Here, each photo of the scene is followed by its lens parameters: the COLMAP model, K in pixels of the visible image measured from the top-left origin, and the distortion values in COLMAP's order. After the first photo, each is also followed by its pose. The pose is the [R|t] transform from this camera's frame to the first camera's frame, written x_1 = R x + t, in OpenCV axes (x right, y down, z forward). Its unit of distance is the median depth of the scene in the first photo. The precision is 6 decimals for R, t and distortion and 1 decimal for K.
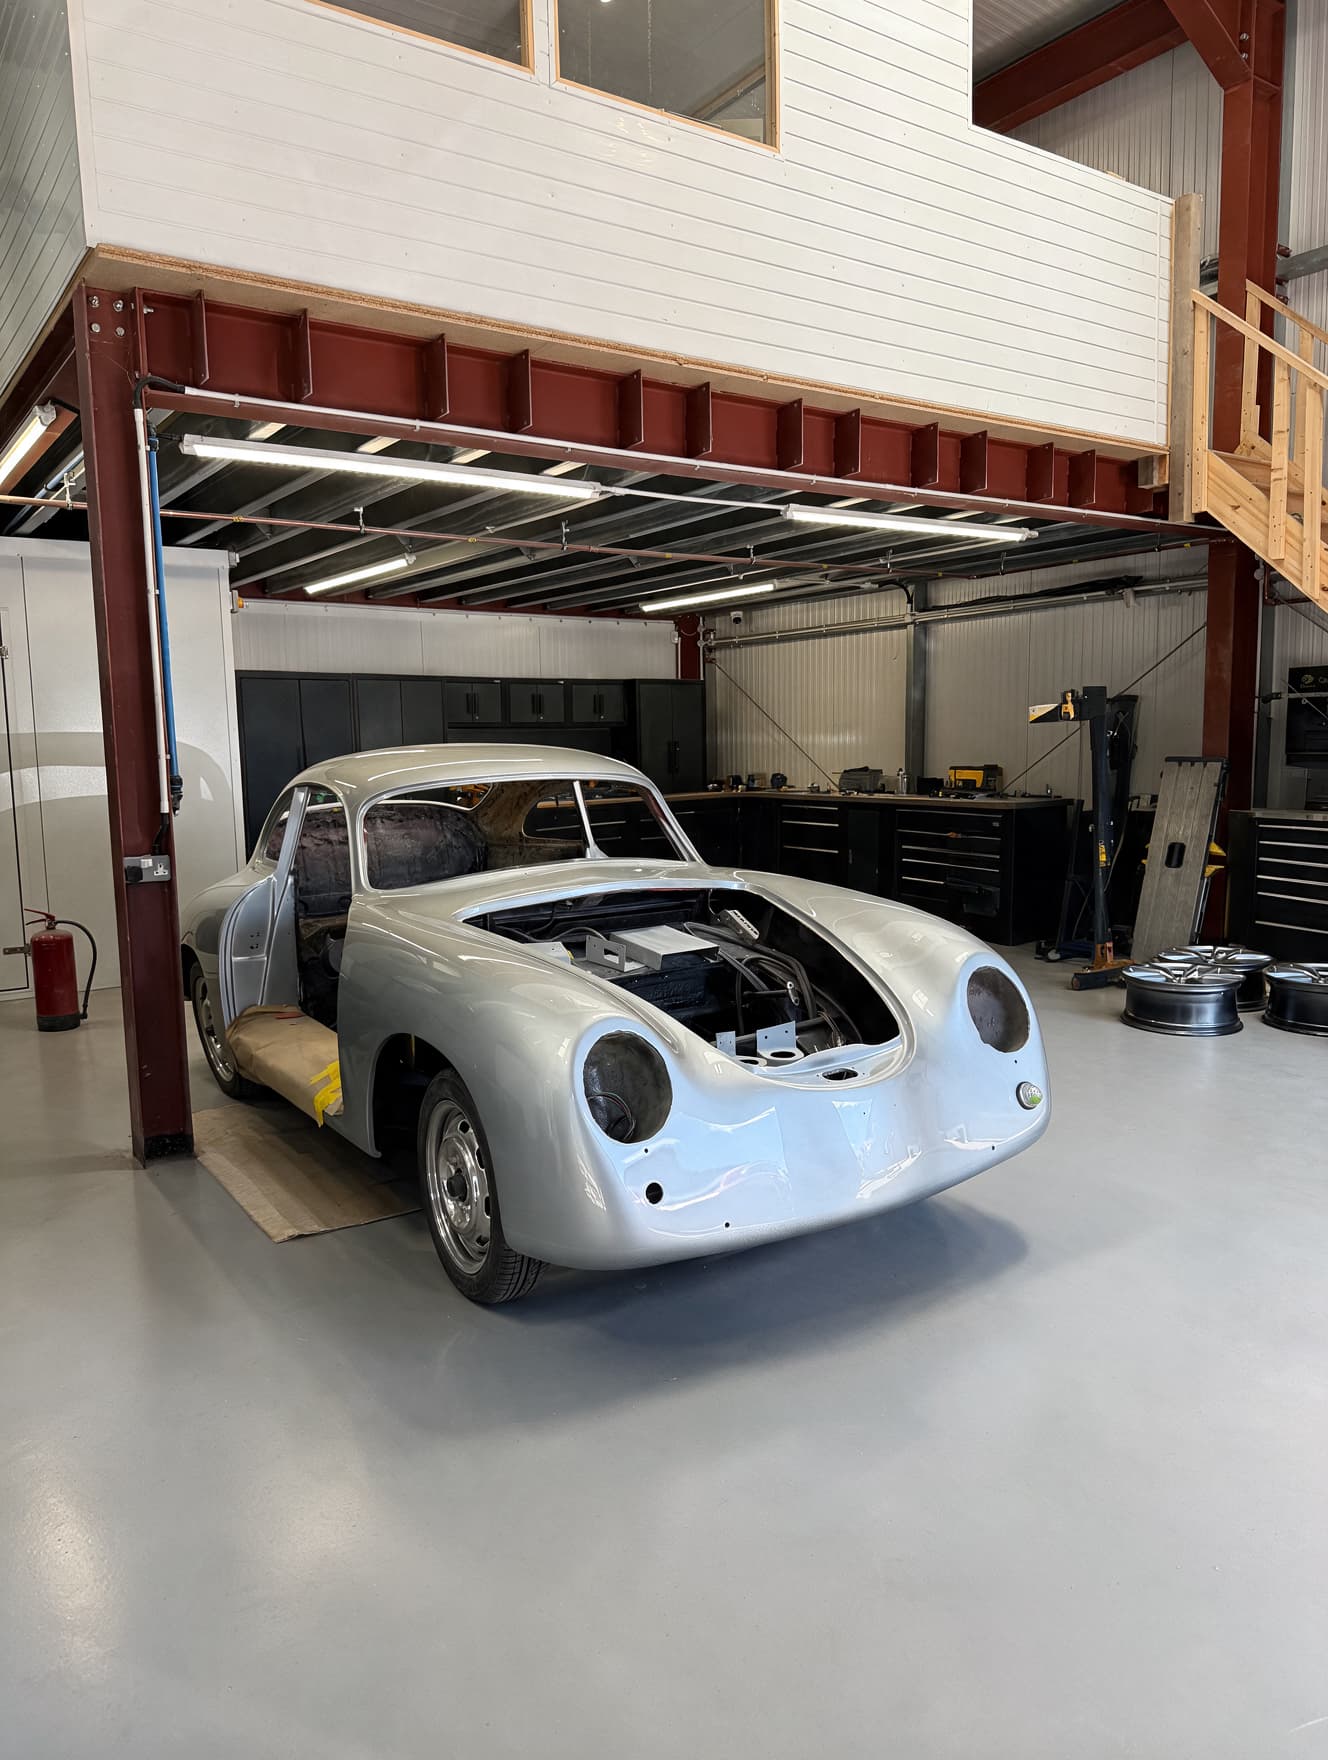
lens RADIAL K [[1267.5, 0, 665.0], [0, 1267.5, 876.0], [0, 0, 1]] dist [0.030075, -0.005493]
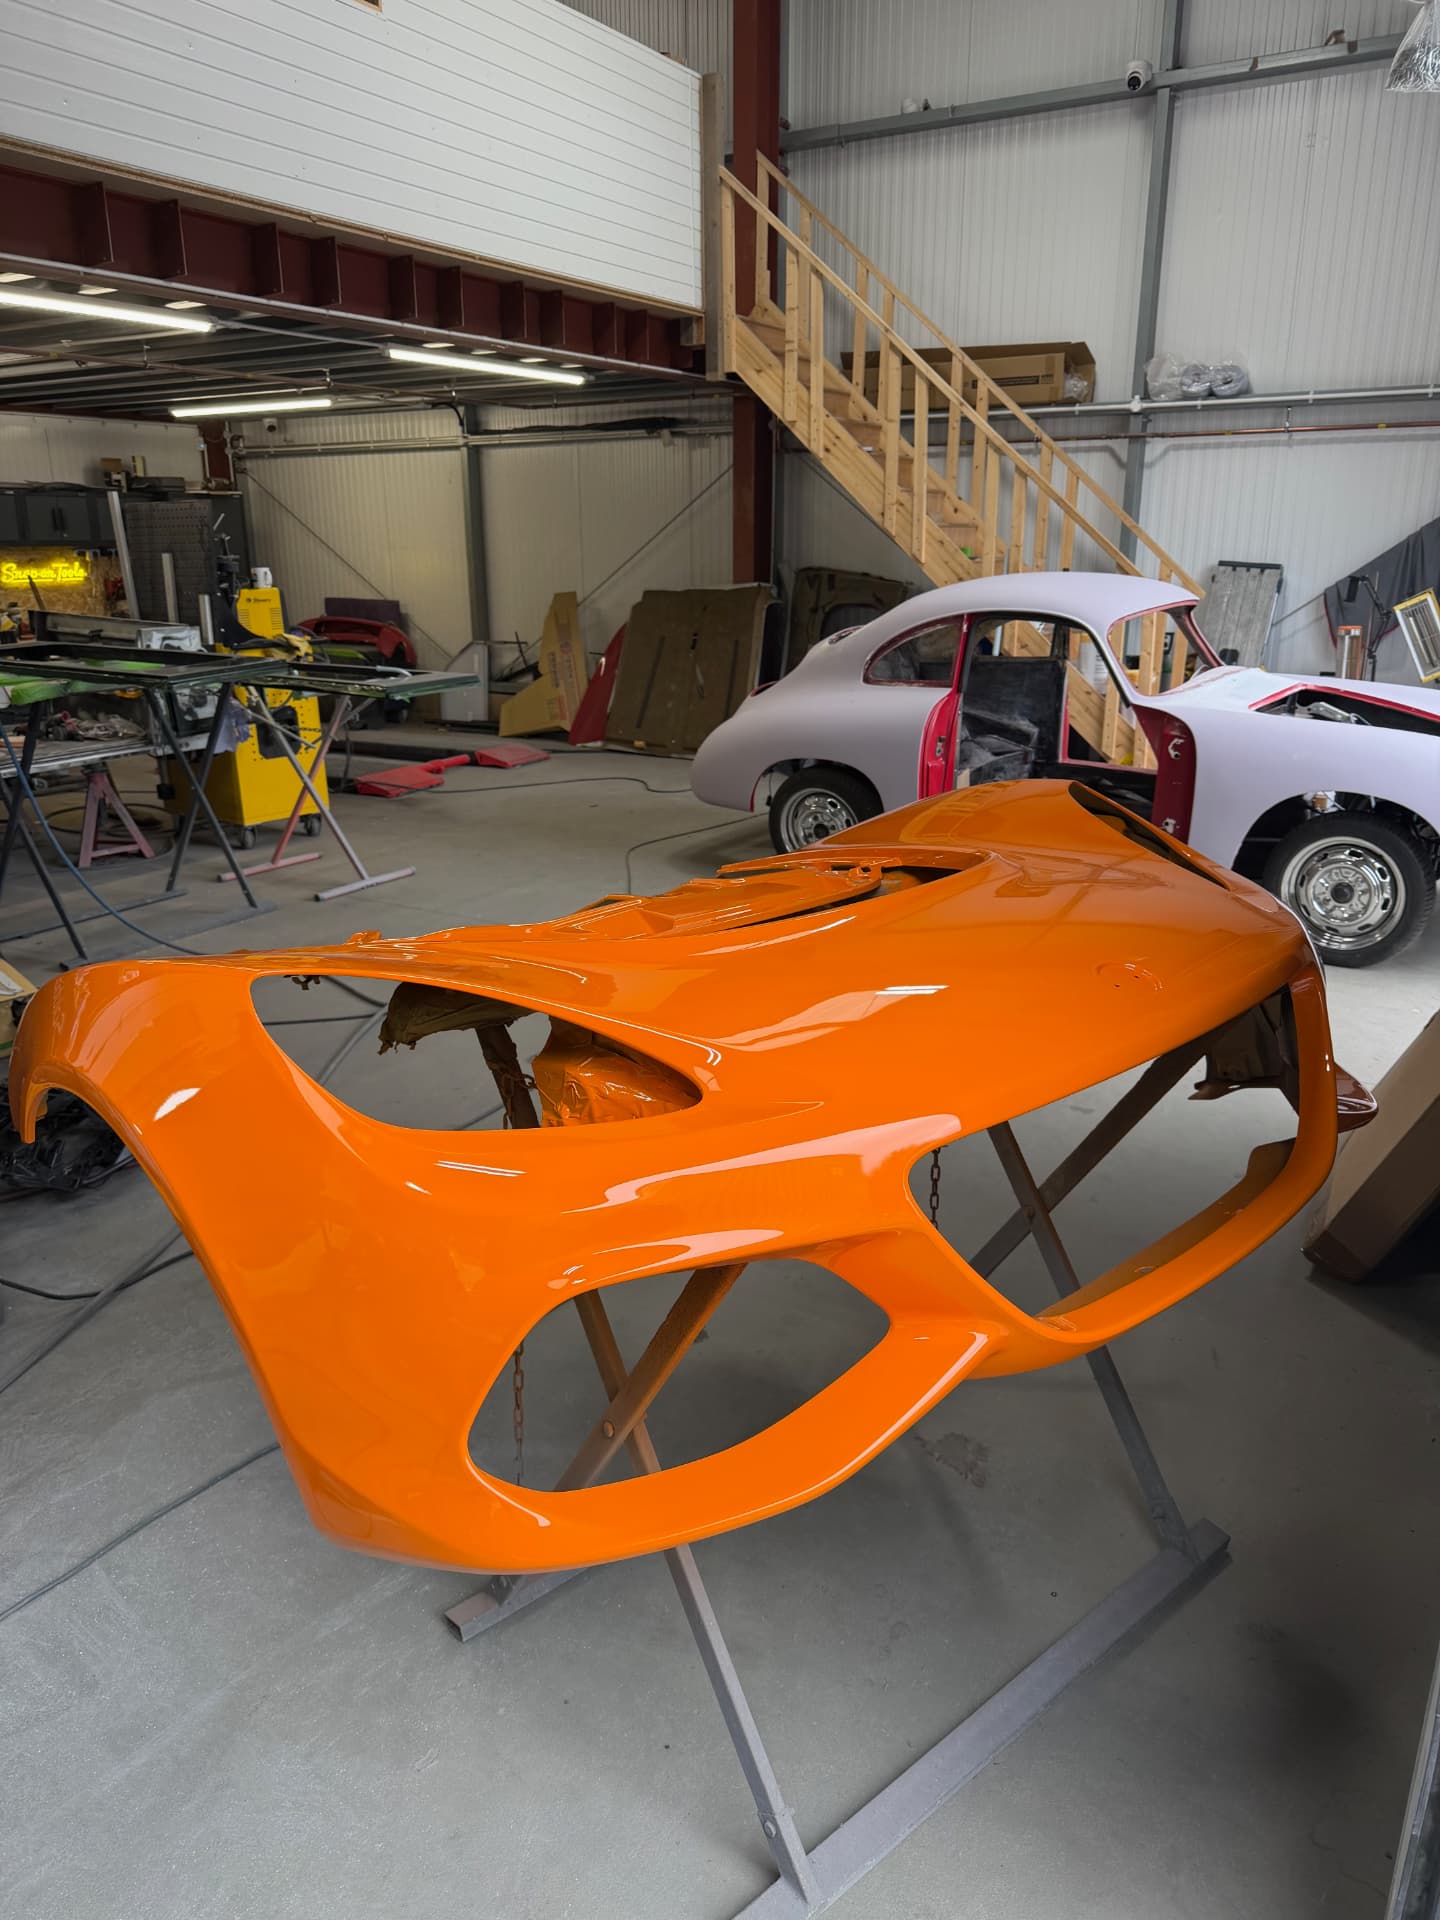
lens RADIAL K [[1368.7, 0, 716.9], [0, 1368.7, 964.0], [0, 0, 1]] dist [-0.013973, -0.003680]
pose [[0.913655, -0.100137, 0.393962, -0.125024], [0.023802, 0.980698, 0.194074, 0.002359], [-0.405792, -0.167940, 0.898404, -0.186060]]
